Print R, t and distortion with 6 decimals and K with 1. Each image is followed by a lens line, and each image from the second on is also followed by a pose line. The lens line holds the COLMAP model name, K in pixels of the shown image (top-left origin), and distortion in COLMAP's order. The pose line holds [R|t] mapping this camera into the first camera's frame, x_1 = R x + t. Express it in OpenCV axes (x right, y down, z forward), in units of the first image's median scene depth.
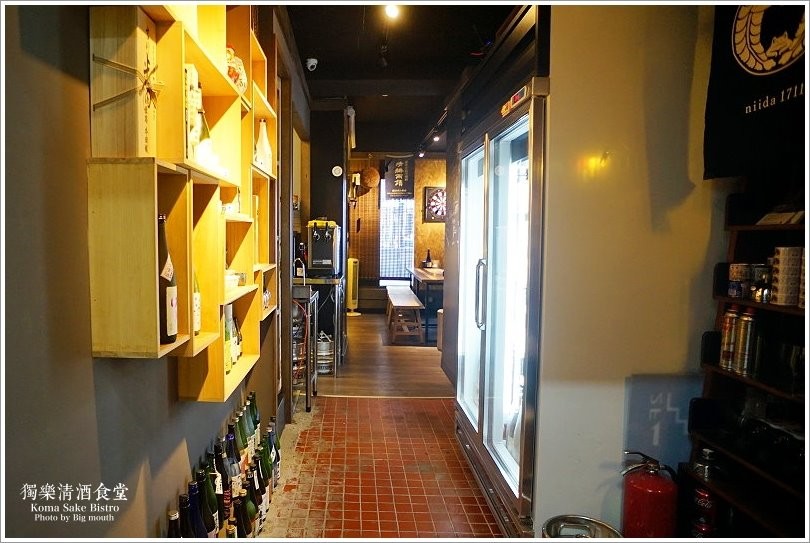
lens RADIAL K [[557.4, 0, 404.9], [0, 557.4, 272.9], [0, 0, 1]] dist [0.005146, 0.002406]
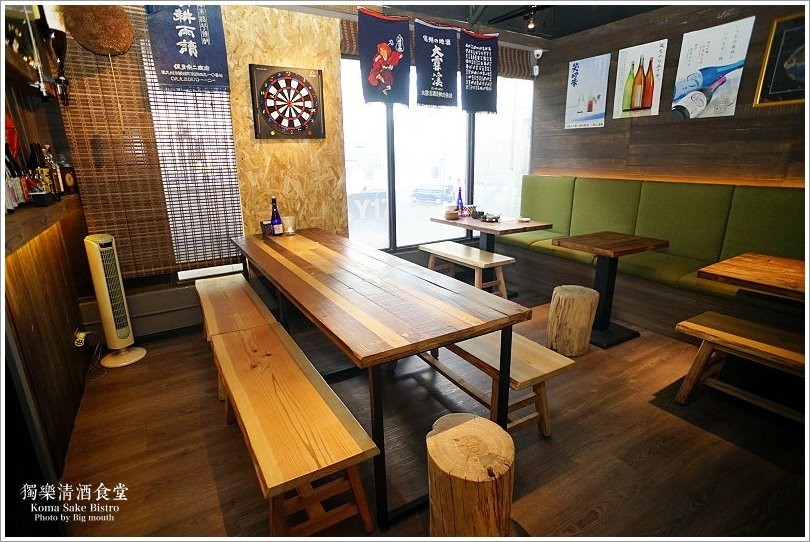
lens RADIAL K [[417.9, 0, 403.2], [0, 417.9, 275.8], [0, 0, 1]] dist [-0.034233, 0.000217]
pose [[0.898430, -0.147843, 0.413480, -0.018043], [0.057874, 0.973271, 0.222248, -0.050437], [-0.435285, -0.175745, 0.882972, 0.603953]]
